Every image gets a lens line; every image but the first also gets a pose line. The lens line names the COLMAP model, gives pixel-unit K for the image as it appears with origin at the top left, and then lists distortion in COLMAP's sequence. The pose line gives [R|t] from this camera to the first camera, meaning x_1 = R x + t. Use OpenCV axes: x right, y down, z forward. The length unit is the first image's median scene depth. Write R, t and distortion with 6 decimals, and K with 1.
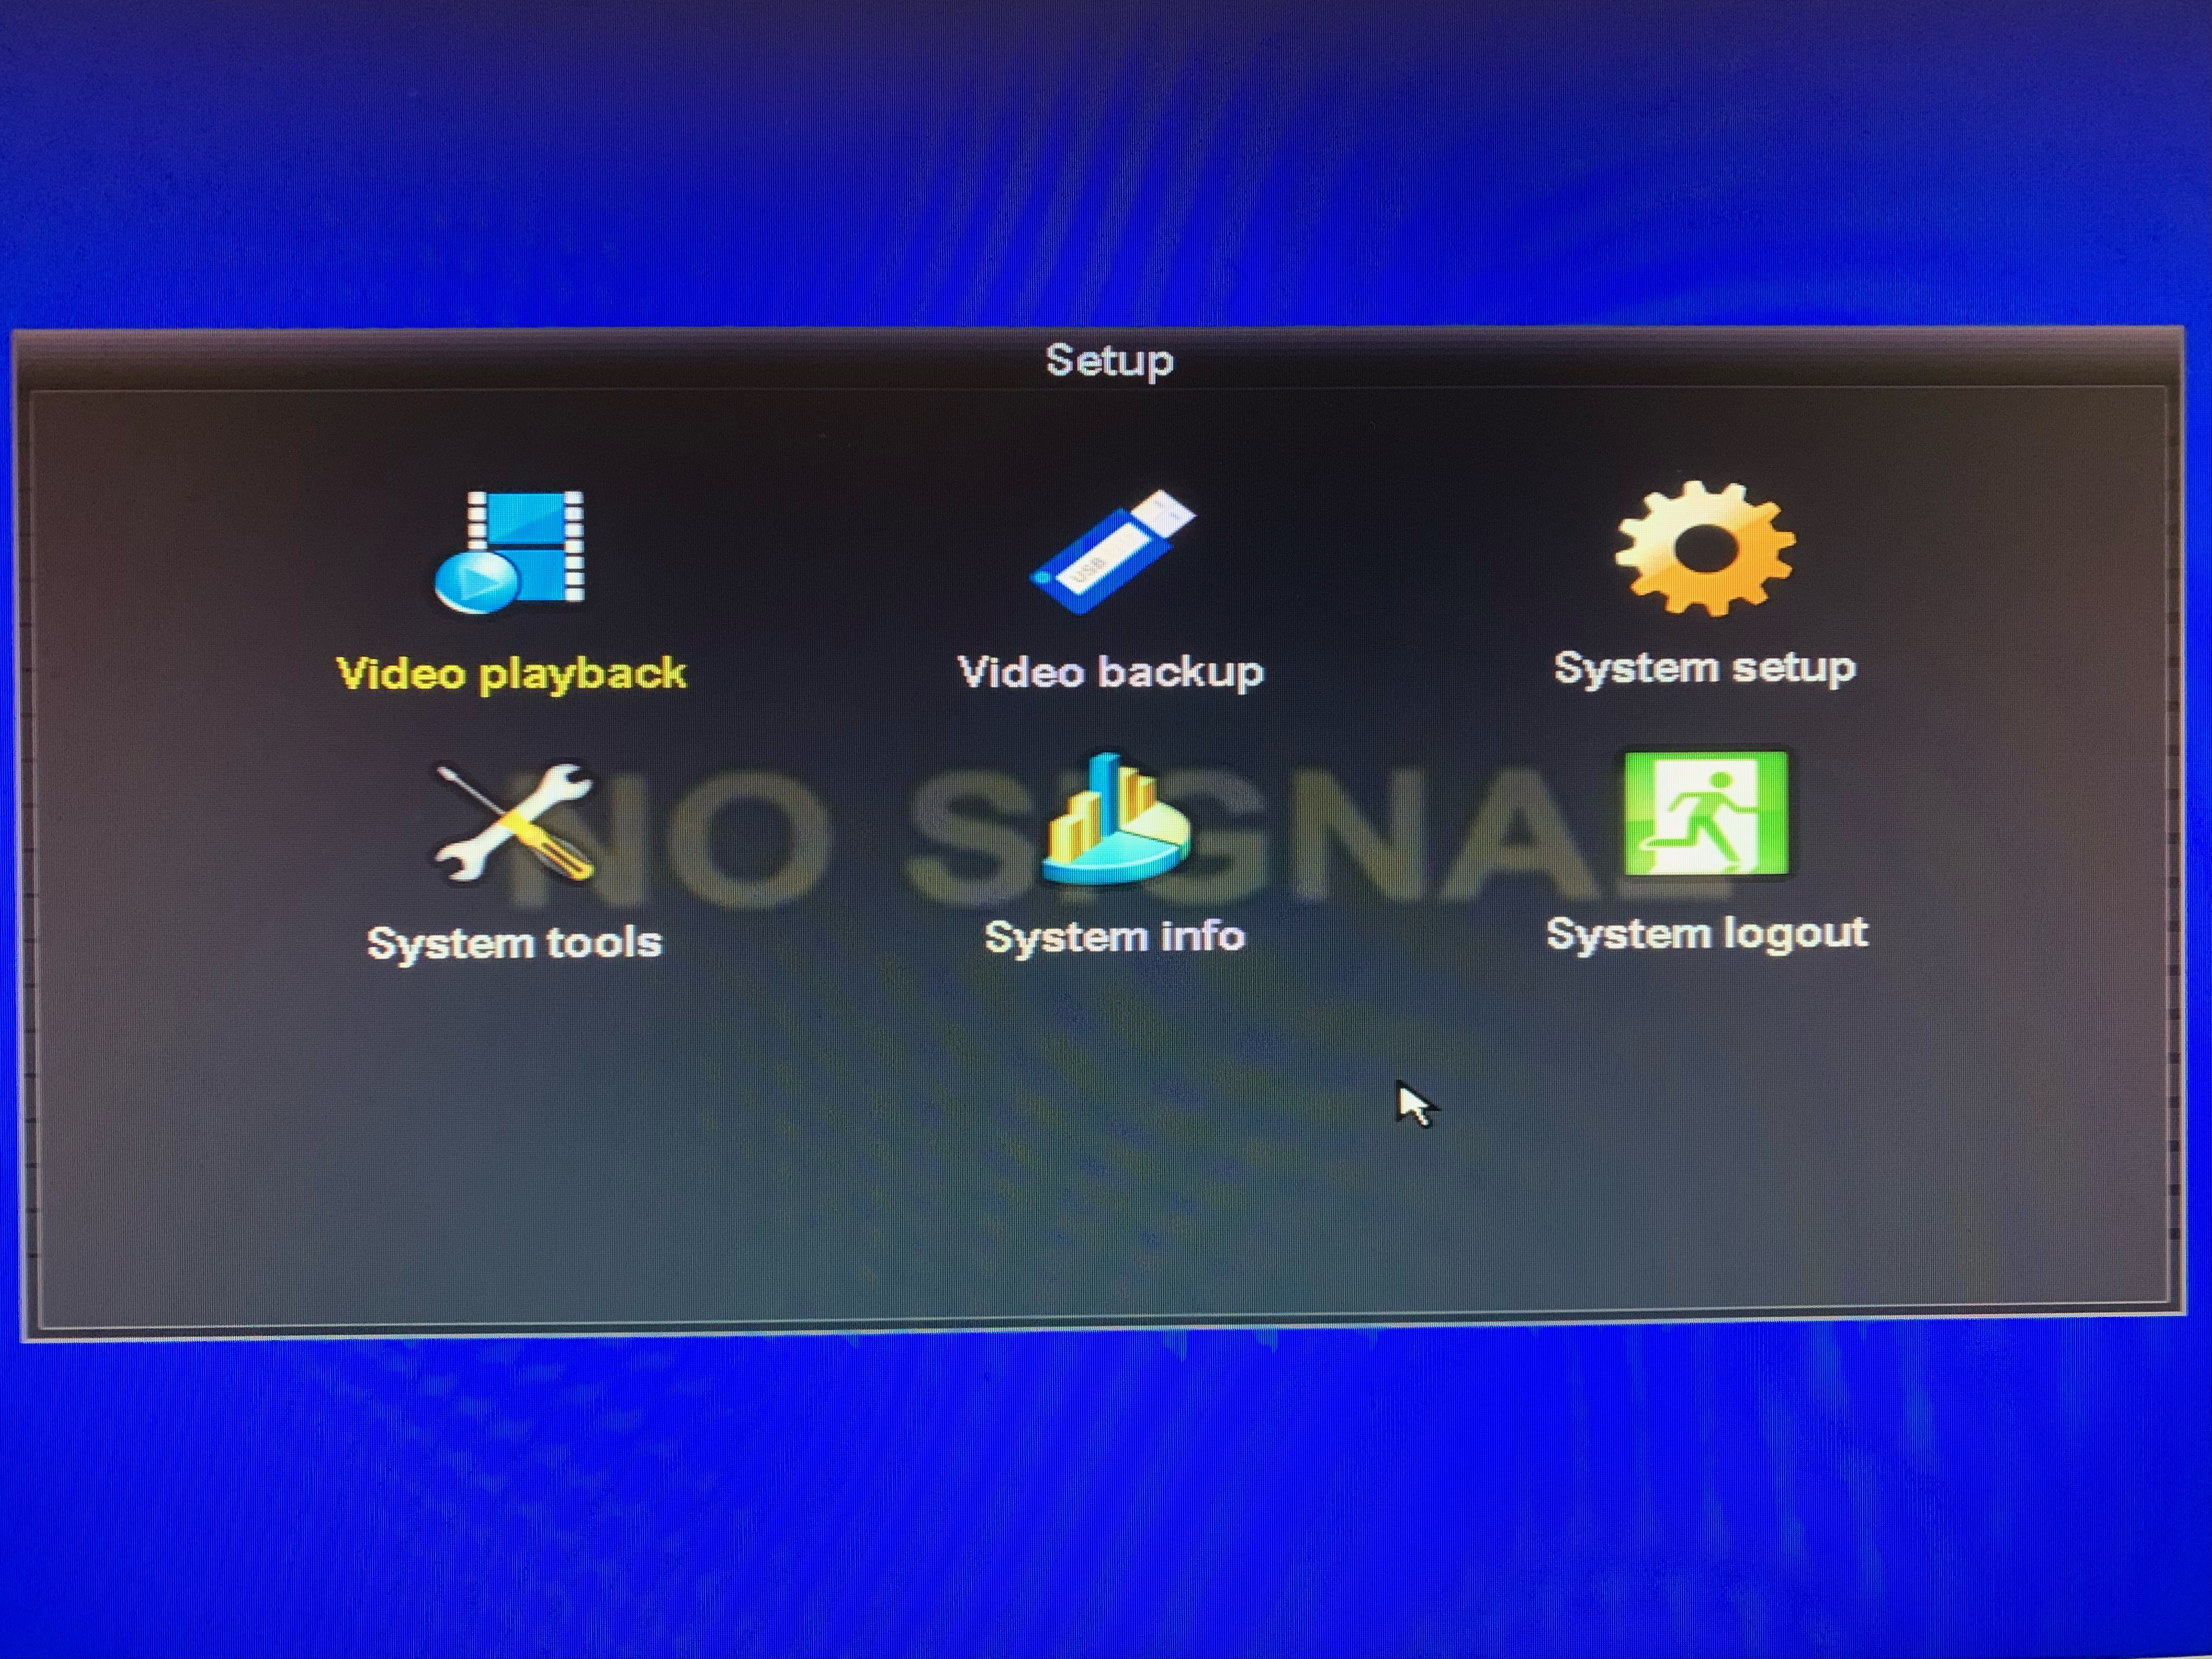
lens RADIAL K [[1682.3, 0, 1105.8], [0, 1682.3, 858.4], [0, 0, 1]] dist [0.118015, -0.324696]
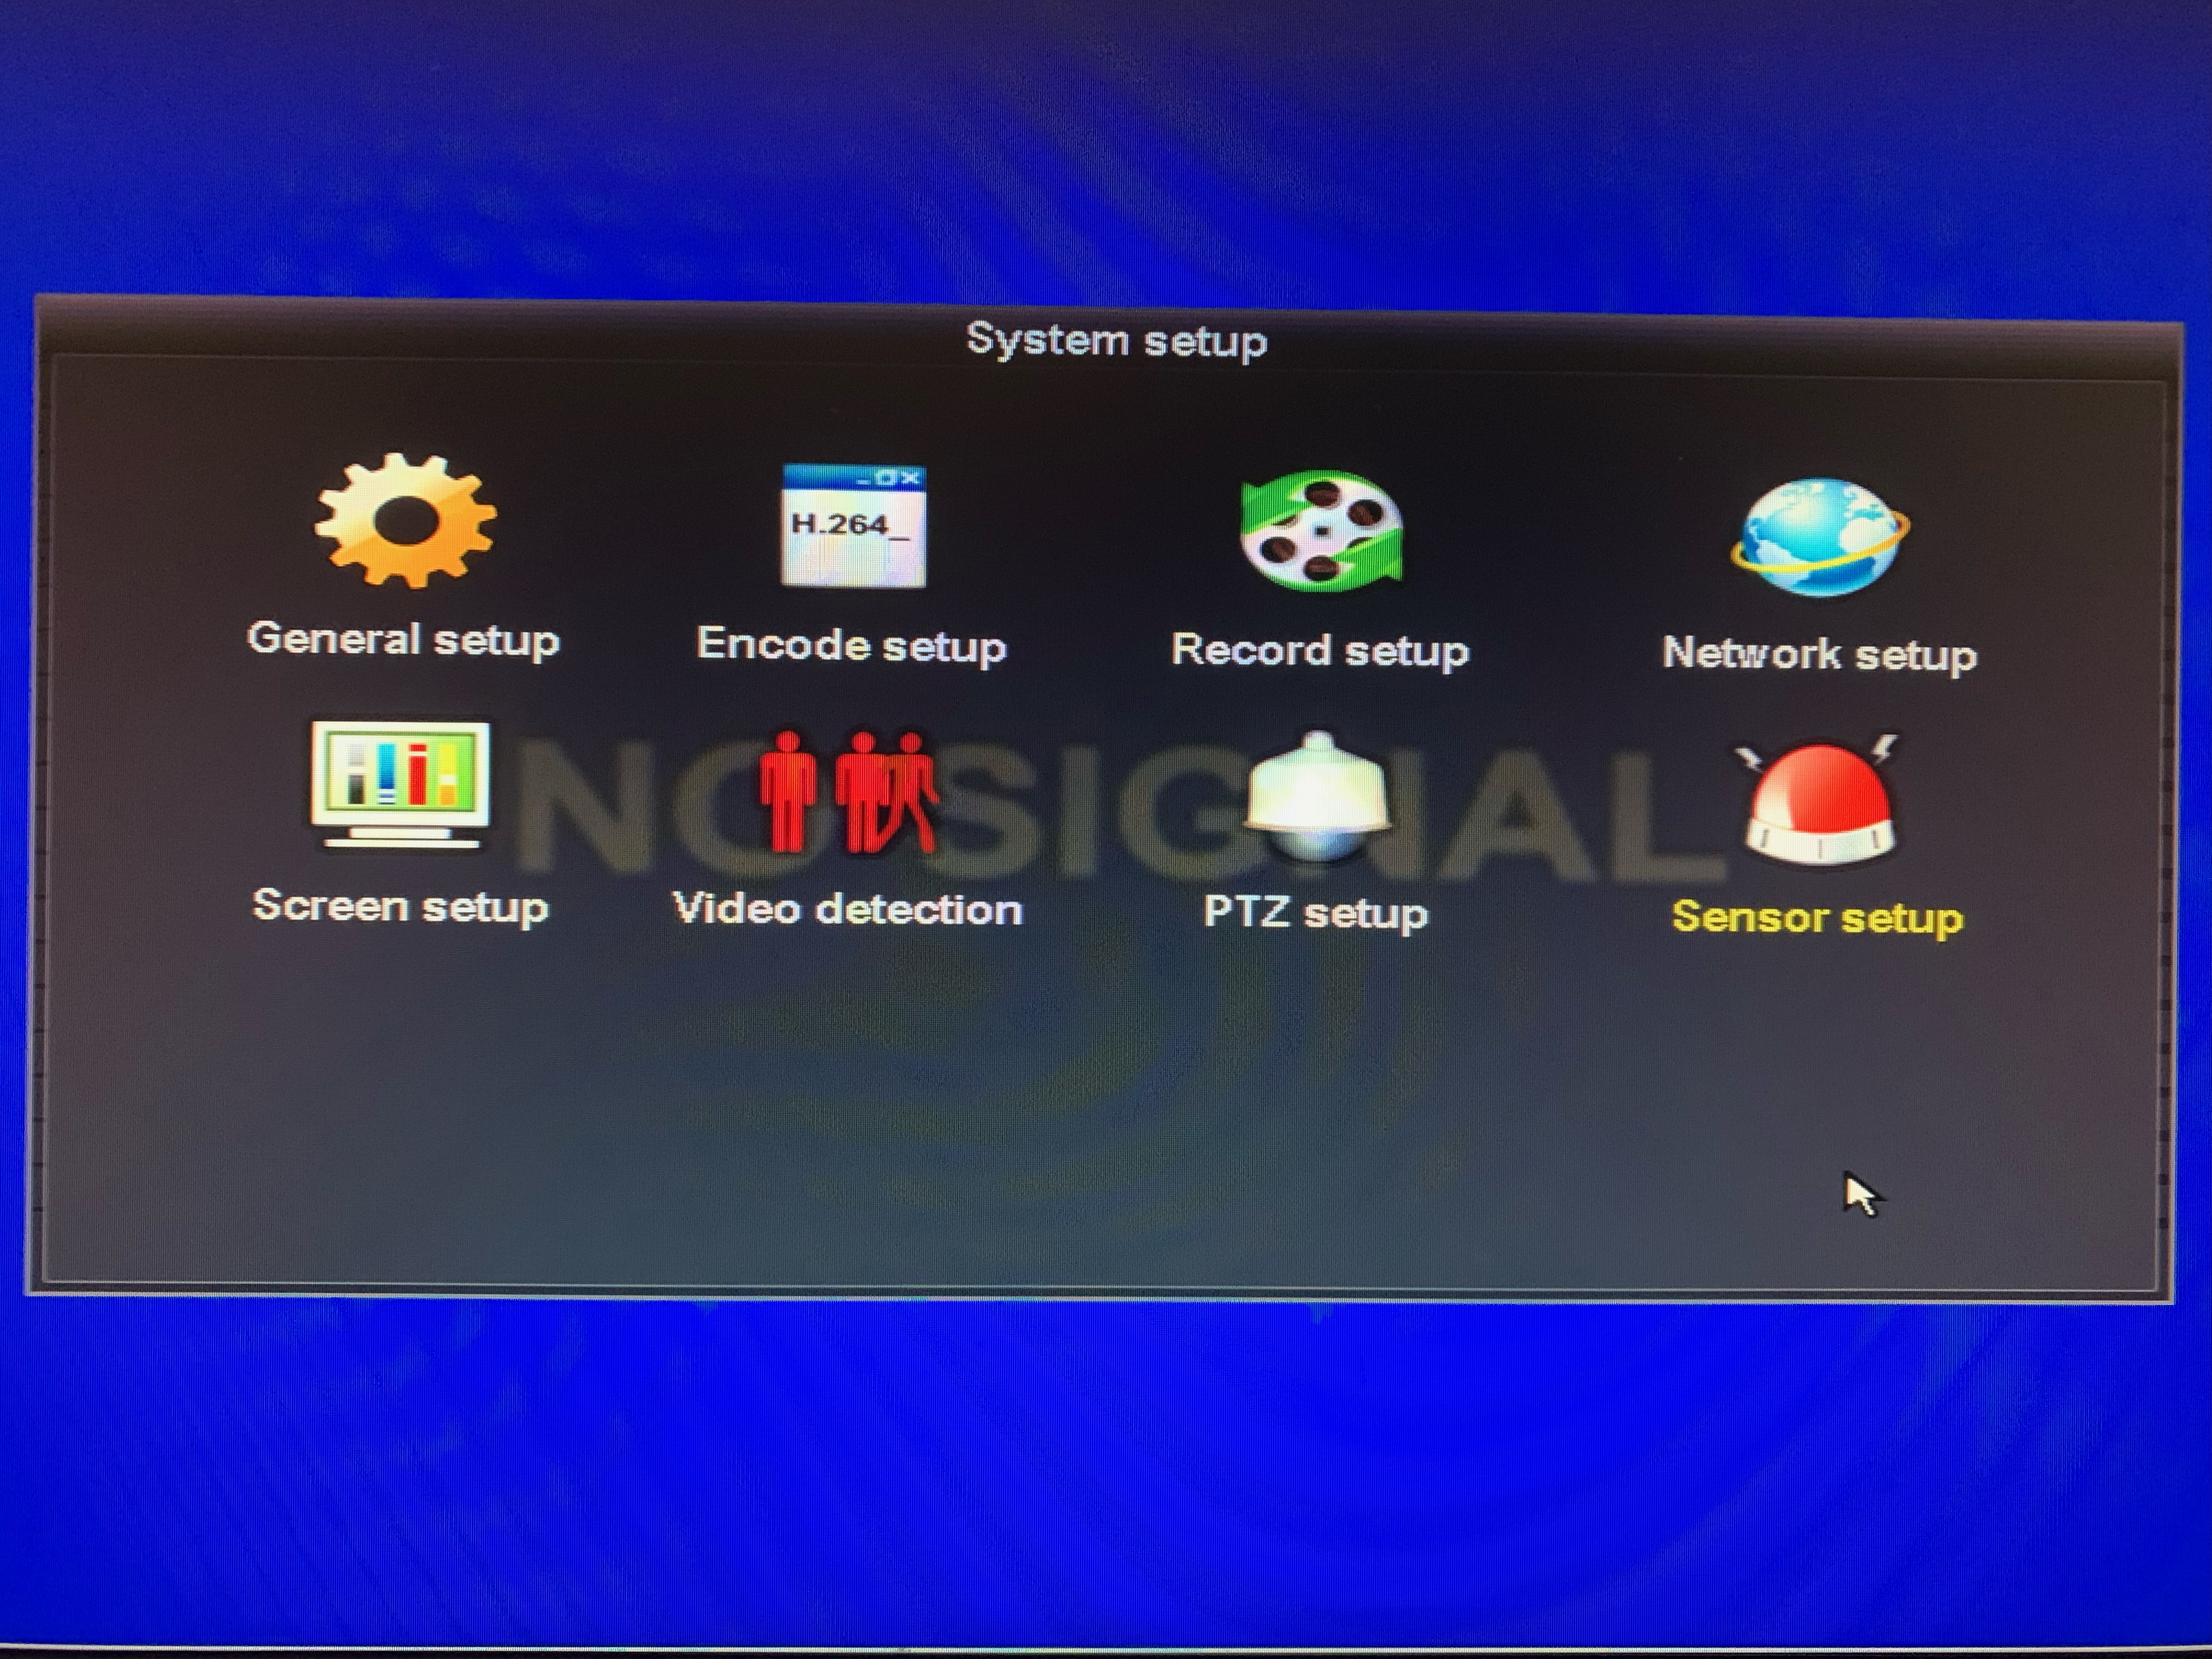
lens RADIAL K [[1671.1, 0, 1106.0], [0, 1671.1, 829.5], [0, 0, 1]] dist [0.096407, -0.288947]
pose [[0.999860, 0.016621, -0.001890, 0.443636], [-0.016625, 0.999859, -0.002303, -0.002879], [0.001852, 0.002334, 0.999996, 0.005869]]
